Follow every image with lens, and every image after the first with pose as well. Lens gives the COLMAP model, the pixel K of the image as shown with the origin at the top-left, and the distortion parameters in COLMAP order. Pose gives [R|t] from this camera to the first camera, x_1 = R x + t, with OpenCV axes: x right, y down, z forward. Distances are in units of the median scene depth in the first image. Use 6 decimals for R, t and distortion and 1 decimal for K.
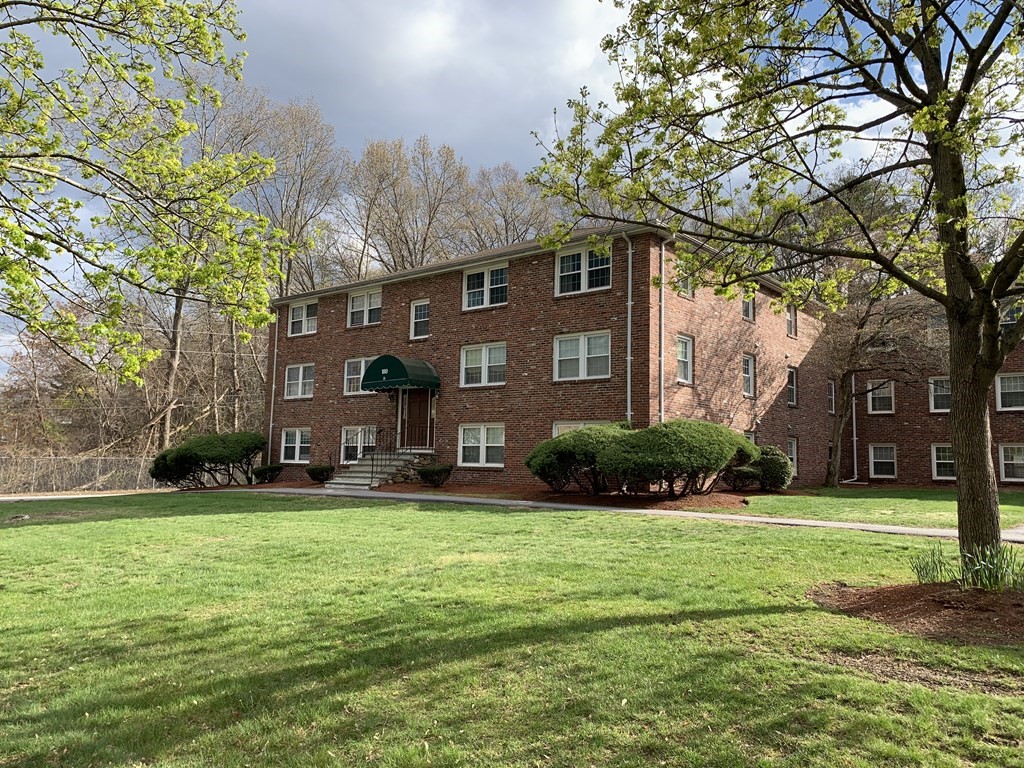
lens RADIAL K [[782.5, 0, 513.2], [0, 782.5, 385.1], [0, 0, 1]] dist [0.033408, -0.046344]
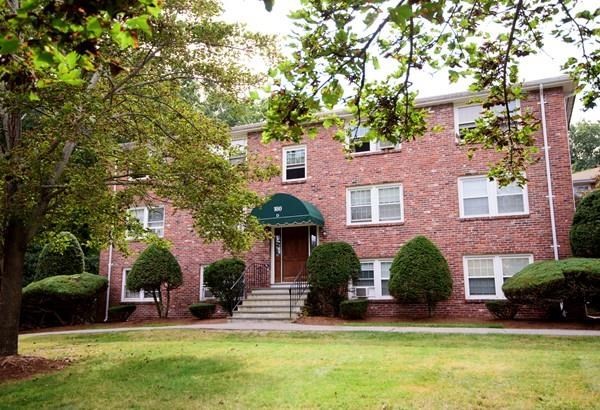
lens RADIAL K [[555.1, 0, 299.3], [0, 555.1, 203.6], [0, 0, 1]] dist [0.013491, 0.000000]
pose [[0.964156, 0.017303, 0.264773, -0.360869], [-0.000332, 0.997949, -0.064009, 0.023850], [-0.265337, 0.061627, 0.962184, 0.301319]]
